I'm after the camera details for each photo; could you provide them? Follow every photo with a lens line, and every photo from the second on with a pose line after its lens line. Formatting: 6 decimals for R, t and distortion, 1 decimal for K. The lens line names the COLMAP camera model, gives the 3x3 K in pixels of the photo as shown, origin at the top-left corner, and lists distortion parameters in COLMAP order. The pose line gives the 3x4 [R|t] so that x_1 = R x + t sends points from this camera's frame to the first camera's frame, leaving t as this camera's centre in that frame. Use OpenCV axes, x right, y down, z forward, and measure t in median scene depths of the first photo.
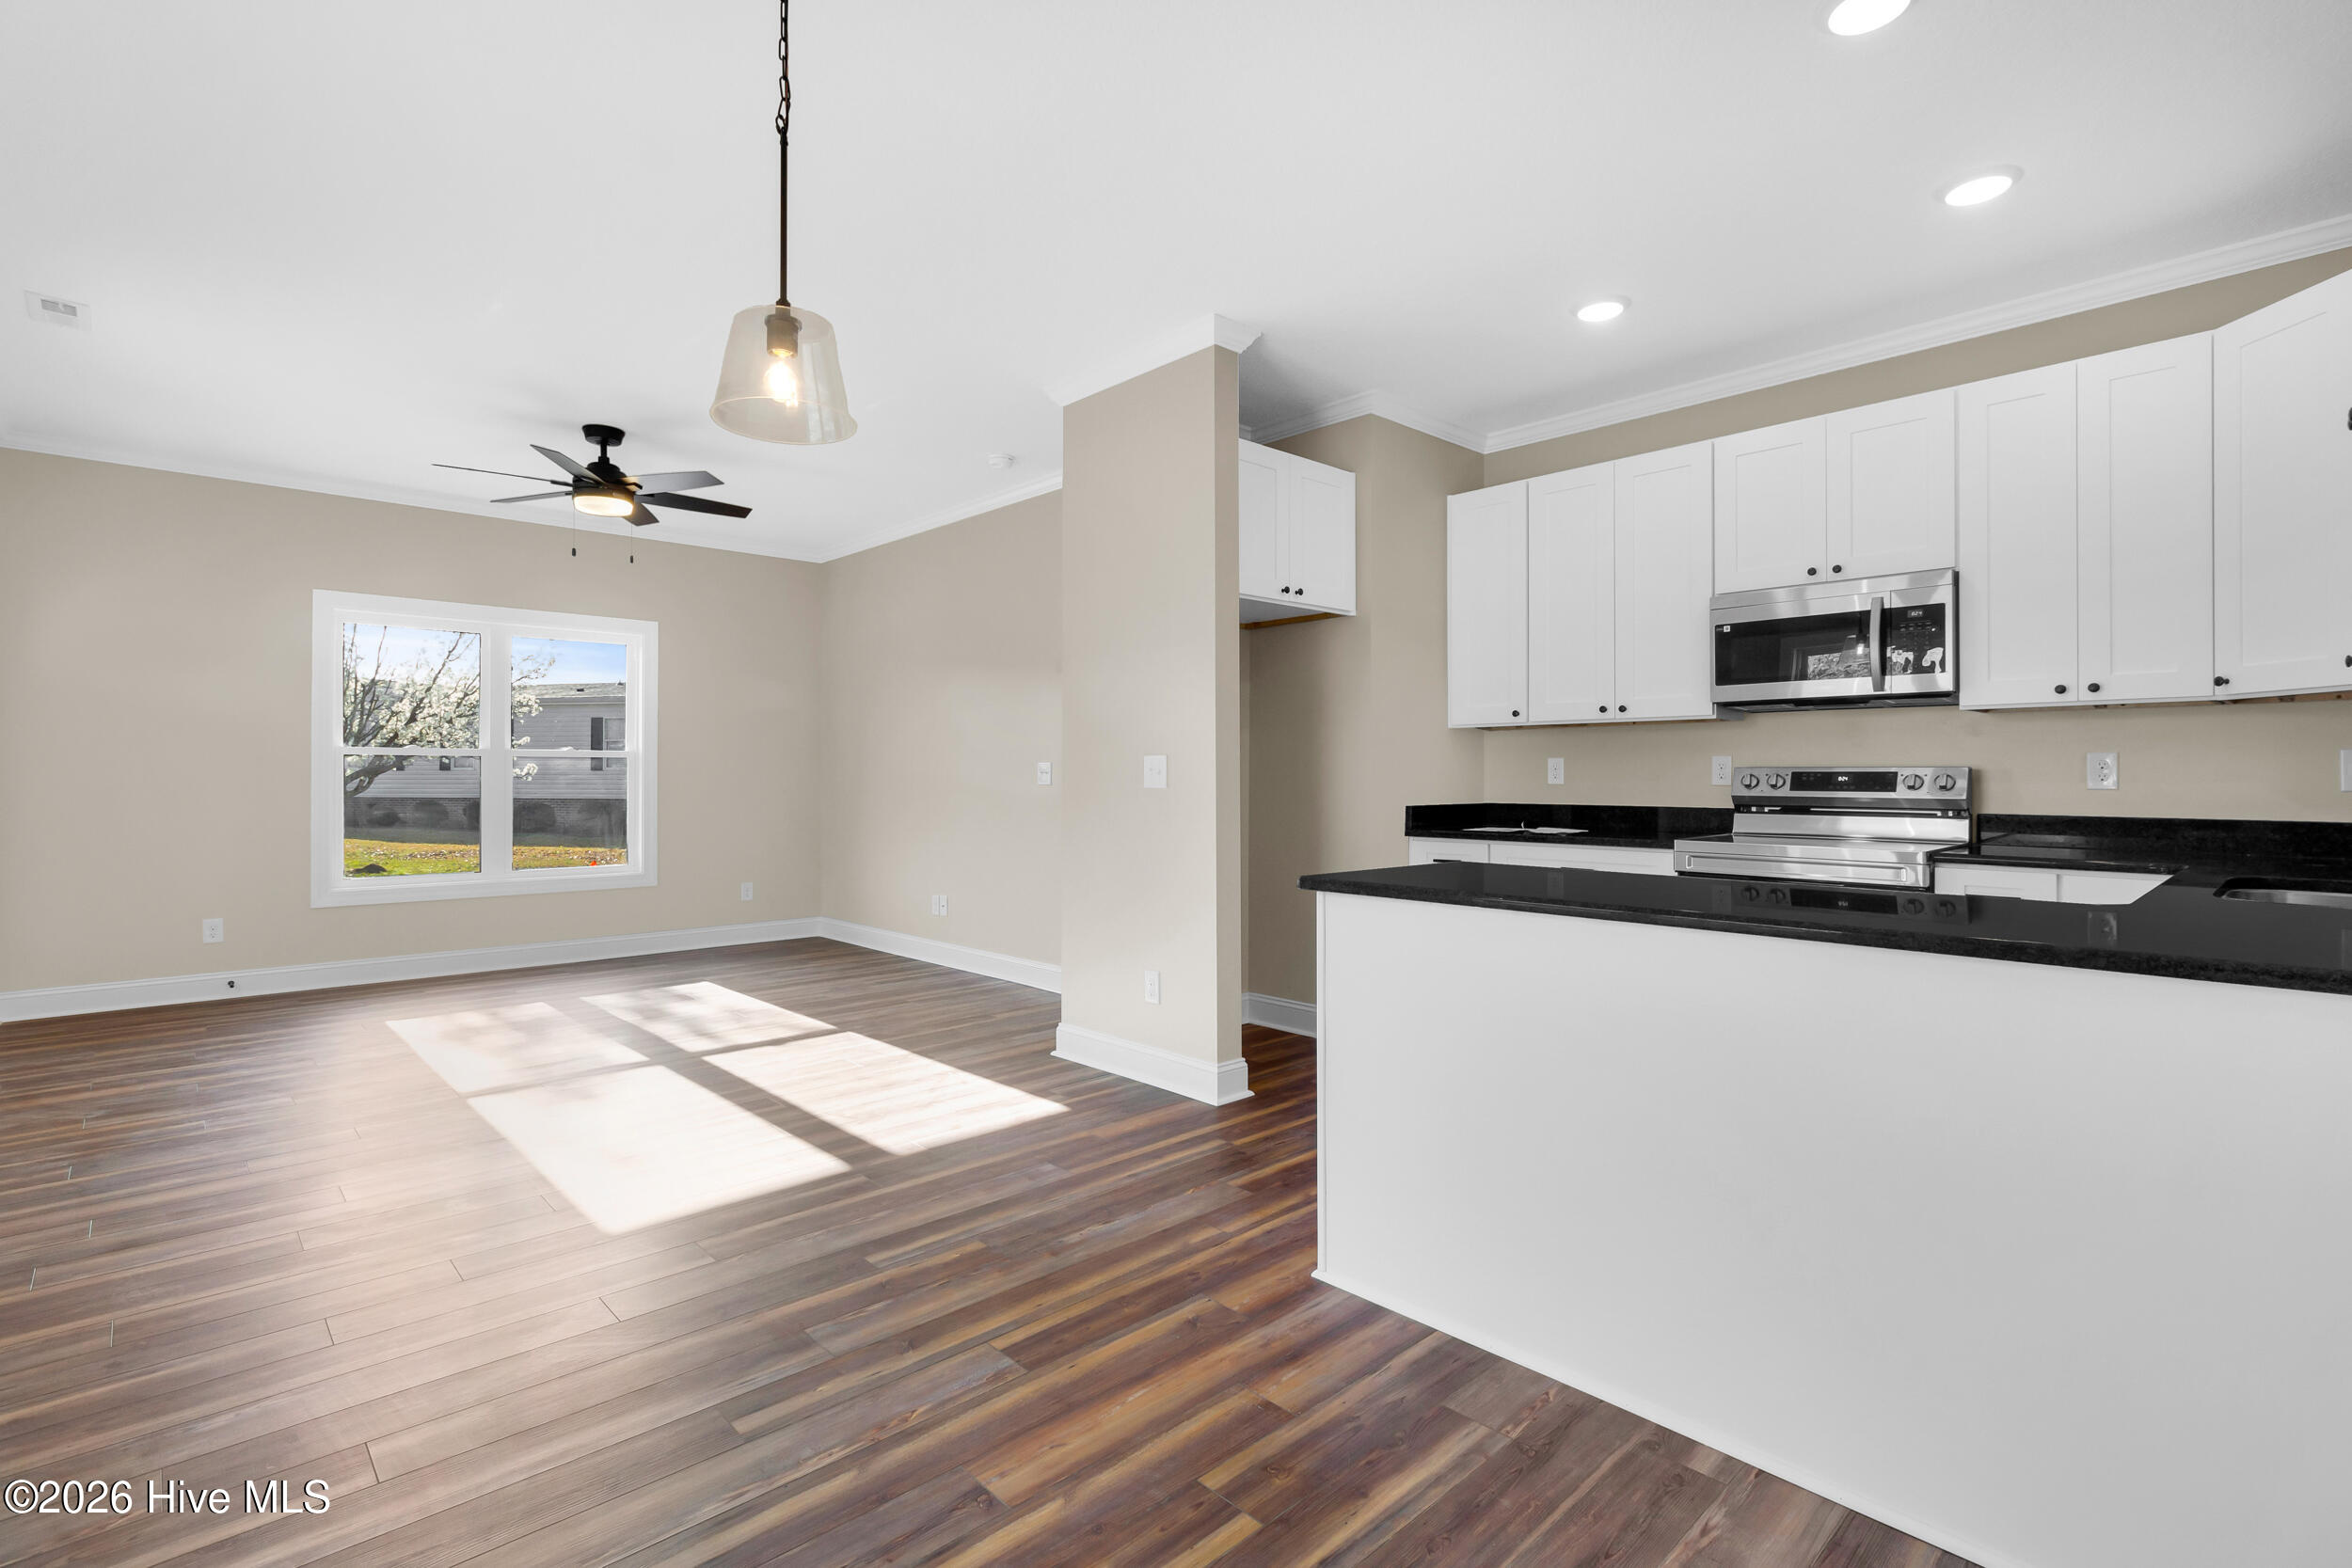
lens RADIAL K [[1089.7, 0, 1169.4], [0, 1089.7, 771.2], [0, 0, 1]] dist [0.001583, 0.000282]
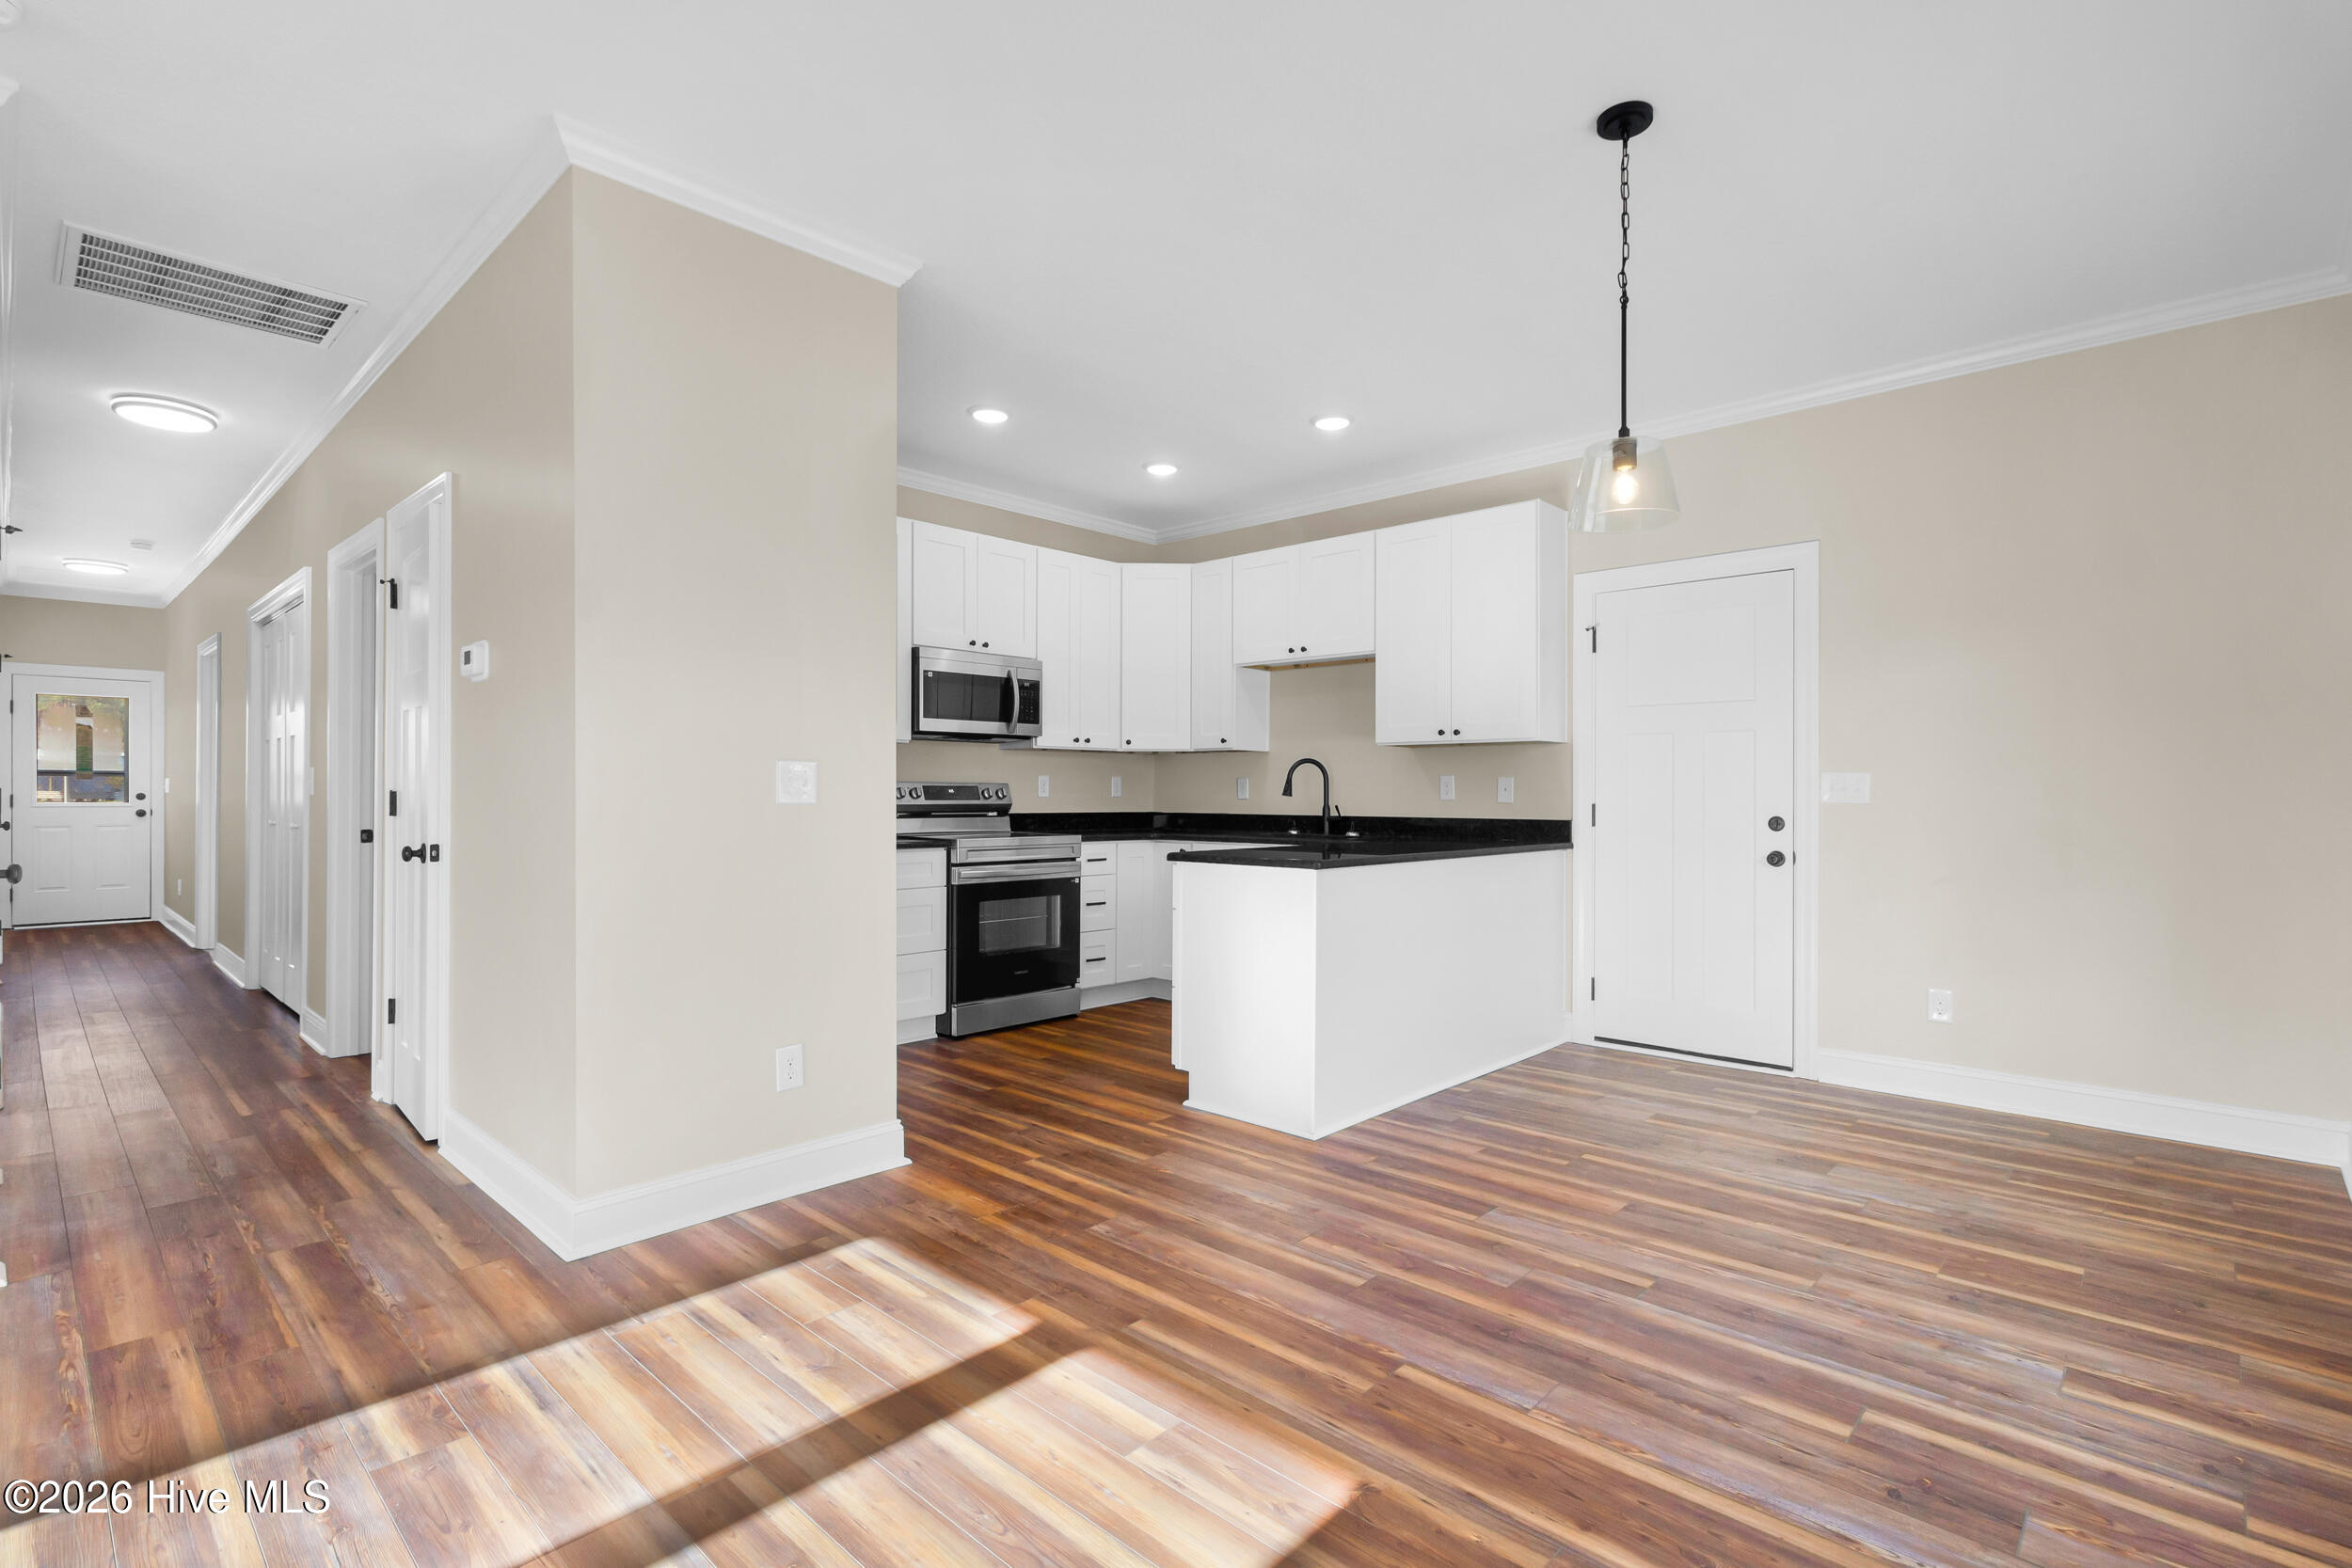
lens RADIAL K [[1103.5, 0, 1179.6], [0, 1103.5, 790.8], [0, 0, 1]] dist [0.002961, 0.000249]
pose [[-0.066155, -0.000783, 0.997809, -1.025493], [-0.006269, 0.999980, 0.000369, 0.005724], [-0.997790, -0.006230, -0.066159, 1.007188]]
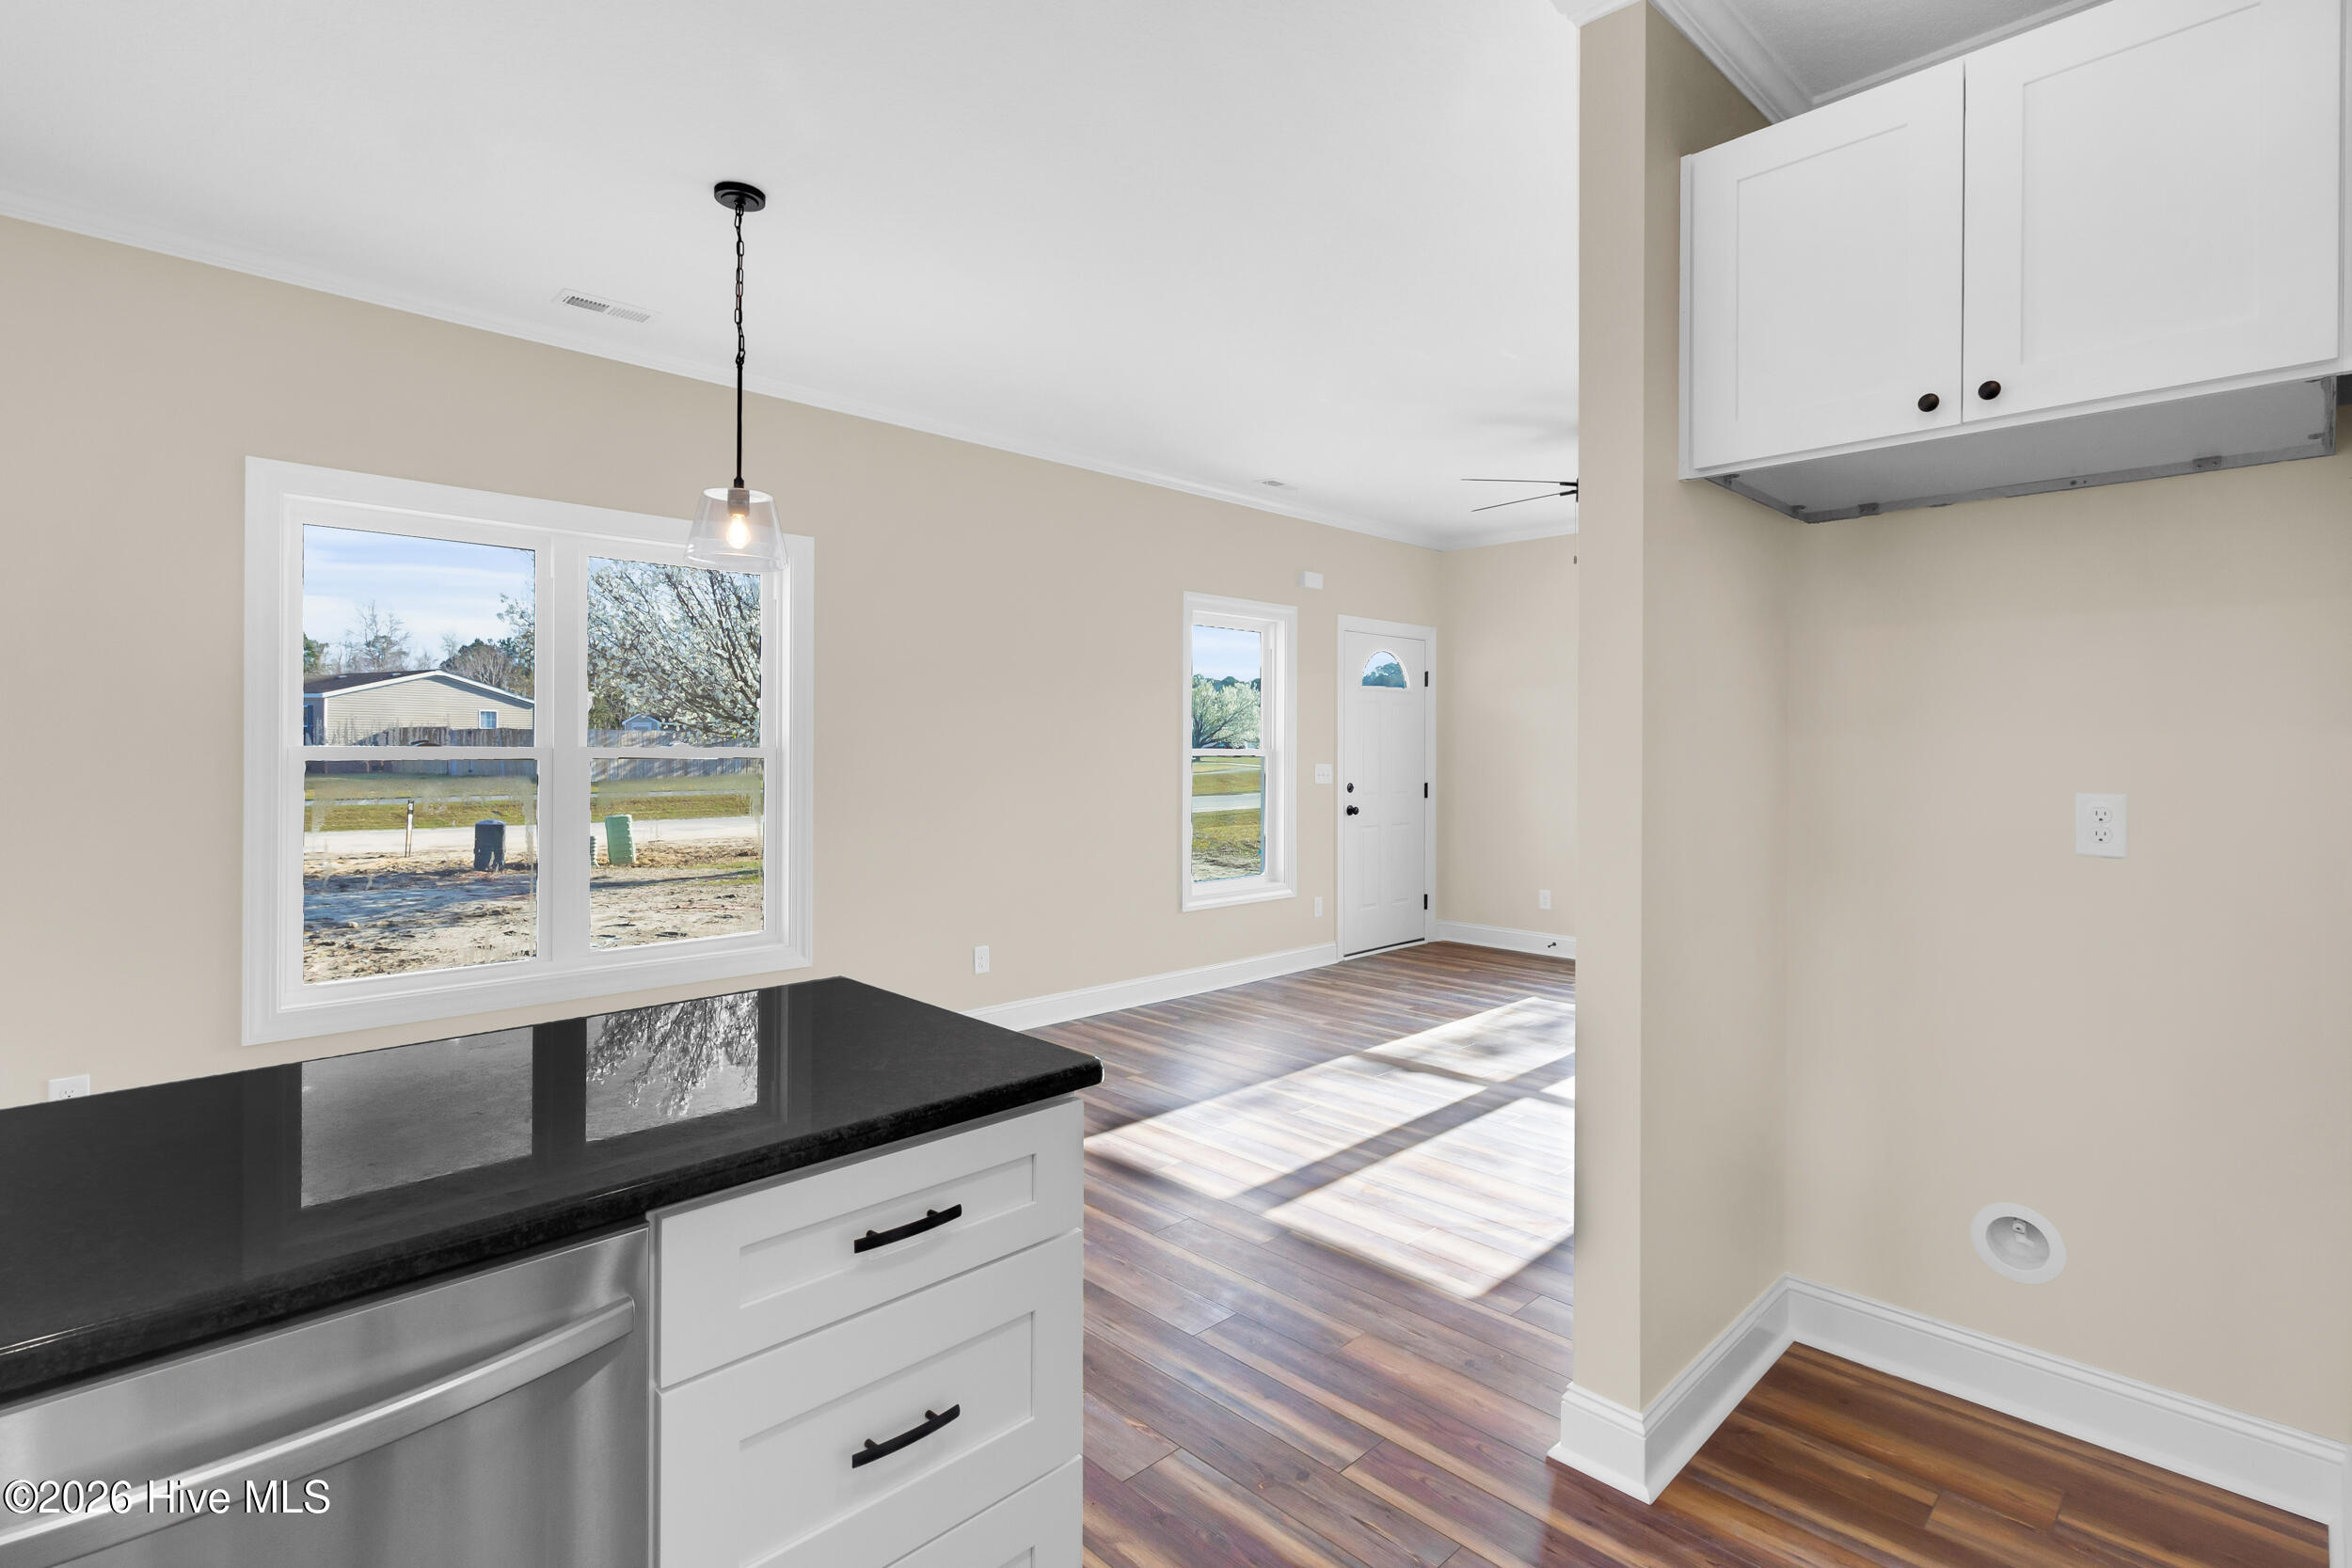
lens RADIAL K [[1123.9, 0, 1149.5], [0, 1123.9, 748.9], [0, 0, 1]] dist [0.041619, 0.000046]
pose [[0.024651, 0.001269, -0.999695, 0.715498], [0.002470, 0.999996, 0.001330, -0.047768], [0.999693, -0.002502, 0.024648, 0.942577]]
